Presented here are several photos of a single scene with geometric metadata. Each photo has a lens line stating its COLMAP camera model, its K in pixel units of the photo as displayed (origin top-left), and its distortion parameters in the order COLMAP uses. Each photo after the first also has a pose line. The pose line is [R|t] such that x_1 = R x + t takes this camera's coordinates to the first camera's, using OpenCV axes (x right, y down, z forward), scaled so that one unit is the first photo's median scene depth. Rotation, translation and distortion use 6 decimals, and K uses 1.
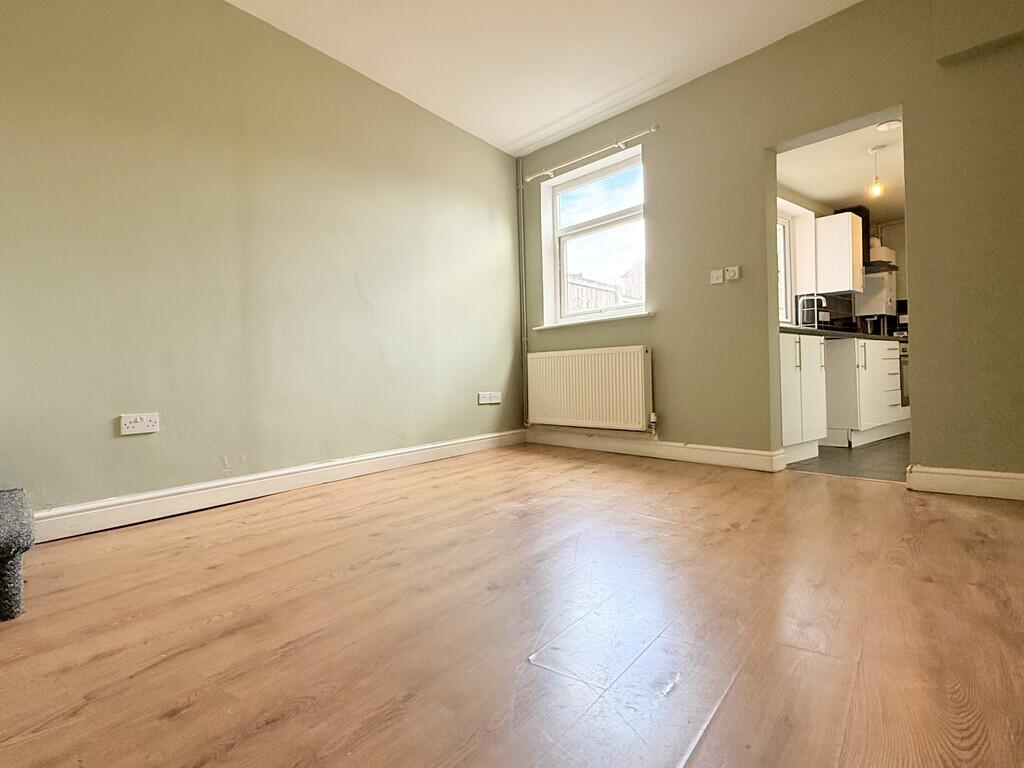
lens RADIAL K [[544.6, 0, 508.2], [0, 544.6, 373.5], [0, 0, 1]] dist [0.008627, 0.001106]
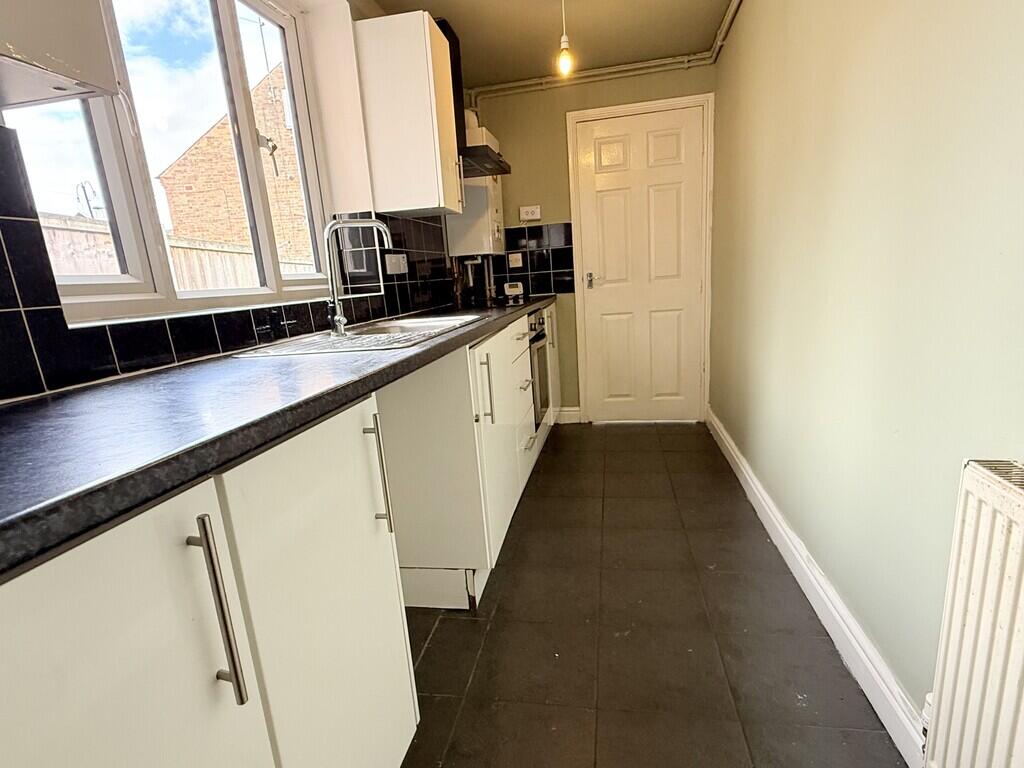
lens RADIAL K [[544.6, 0, 508.1], [0, 544.6, 392.5], [0, 0, 1]] dist [0.008627, 0.001106]
pose [[0.774647, -0.165684, 0.610305, 0.330034], [0.052721, 0.978630, 0.198758, -0.079971], [-0.630193, -0.121791, 0.766827, 0.537225]]
